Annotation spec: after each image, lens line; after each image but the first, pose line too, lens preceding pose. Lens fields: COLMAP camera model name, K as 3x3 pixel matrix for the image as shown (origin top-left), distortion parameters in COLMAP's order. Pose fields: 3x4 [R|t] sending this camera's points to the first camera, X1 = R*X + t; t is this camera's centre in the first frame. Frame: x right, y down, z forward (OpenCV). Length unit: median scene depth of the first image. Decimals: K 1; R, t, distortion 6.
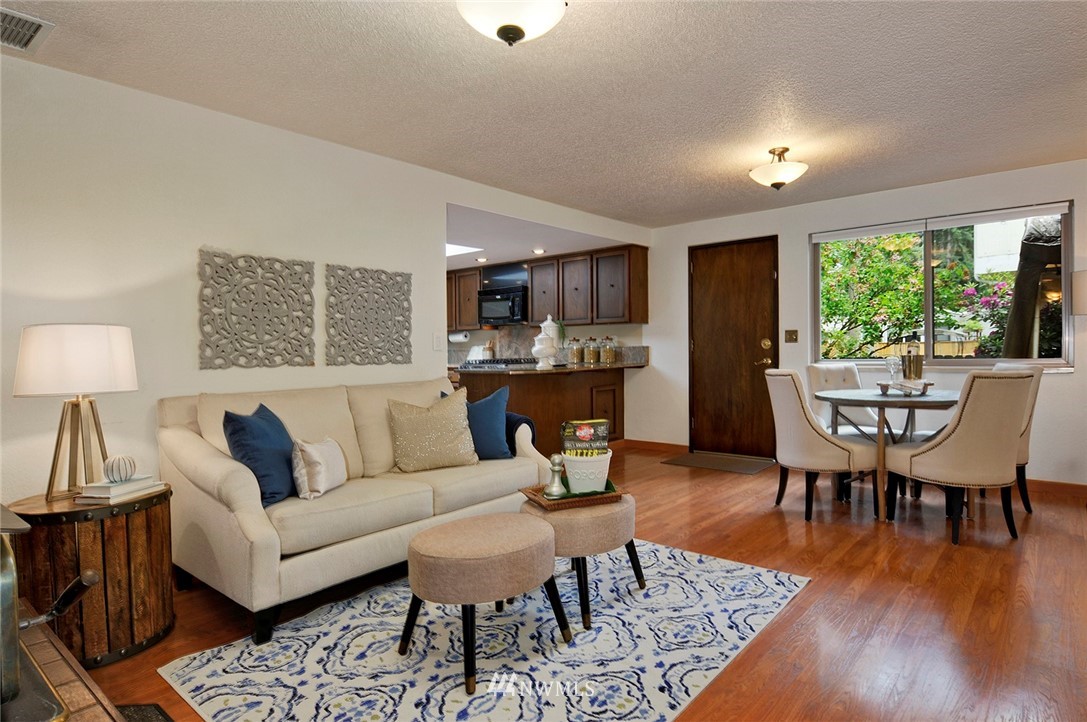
lens RADIAL K [[597.6, 0, 536.3], [0, 597.6, 354.8], [0, 0, 1]] dist [-0.001955, -0.008037]
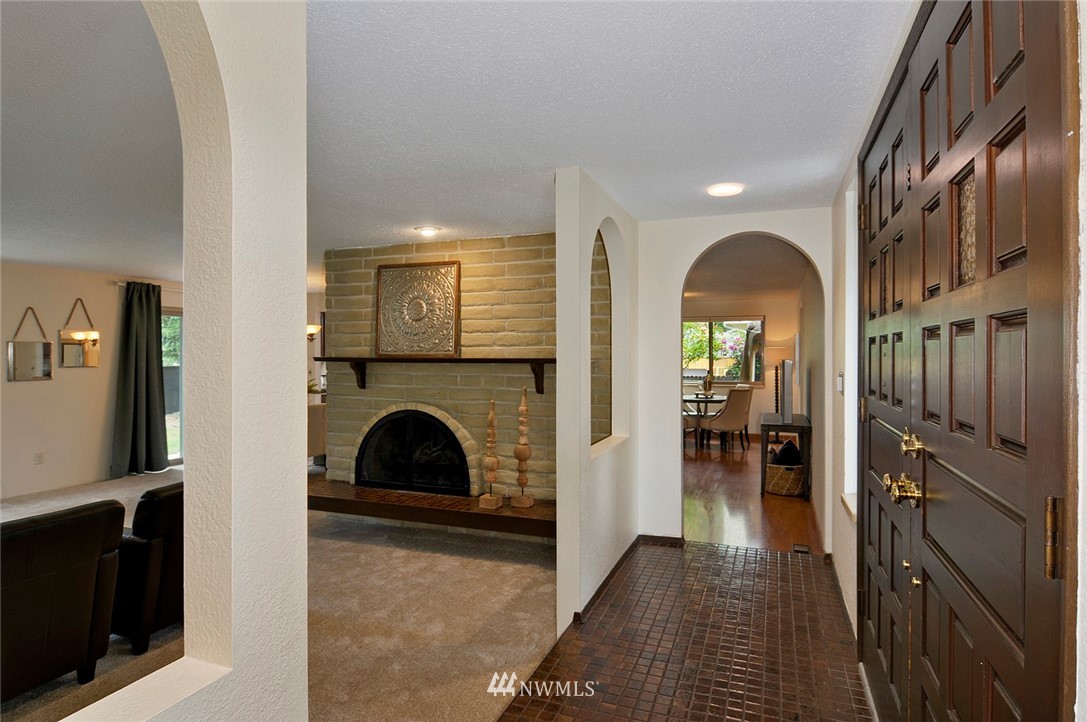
lens RADIAL K [[597.6, 0, 534.0], [0, 597.6, 354.8], [0, 0, 1]] dist [-0.001955, -0.008037]
pose [[0.946443, 0.008649, 0.322756, -0.772609], [-0.004777, 0.999907, -0.012786, -0.068157], [-0.322836, 0.010559, 0.946396, -1.002651]]
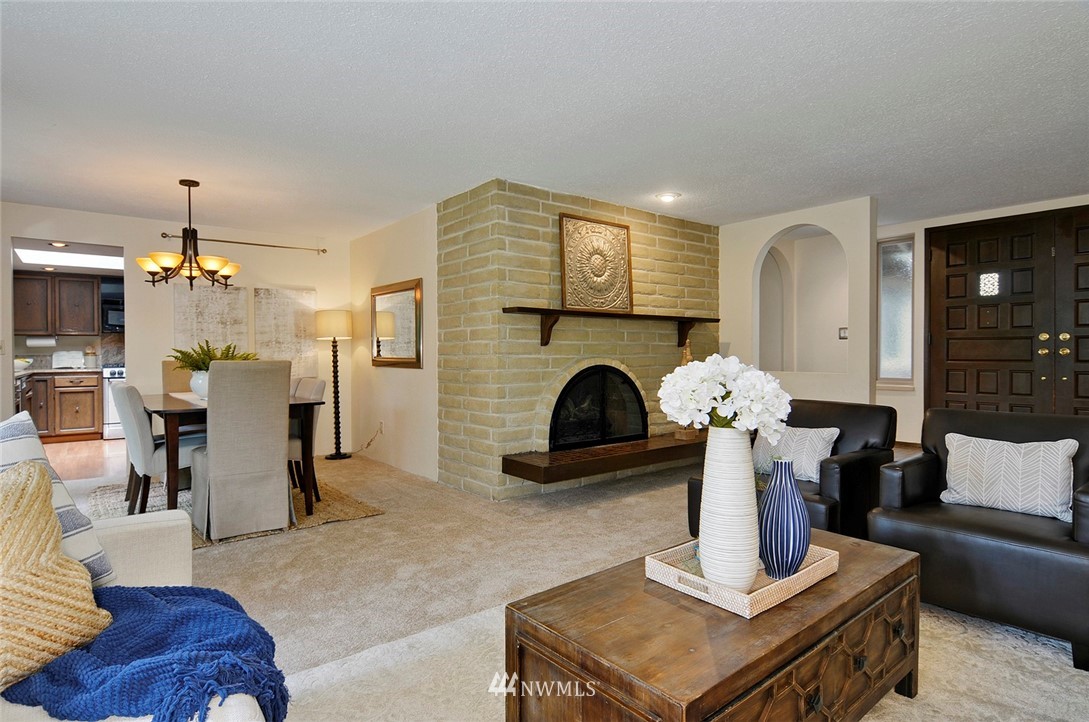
lens RADIAL K [[598.7, 0, 547.5], [0, 598.7, 364.0], [0, 0, 1]] dist [-0.001955, -0.008037]
pose [[0.178744, -0.009118, 0.983853, -1.848236], [0.013012, 0.999892, 0.006902, 0.017651], [-0.983810, 0.011568, 0.178843, 0.120659]]
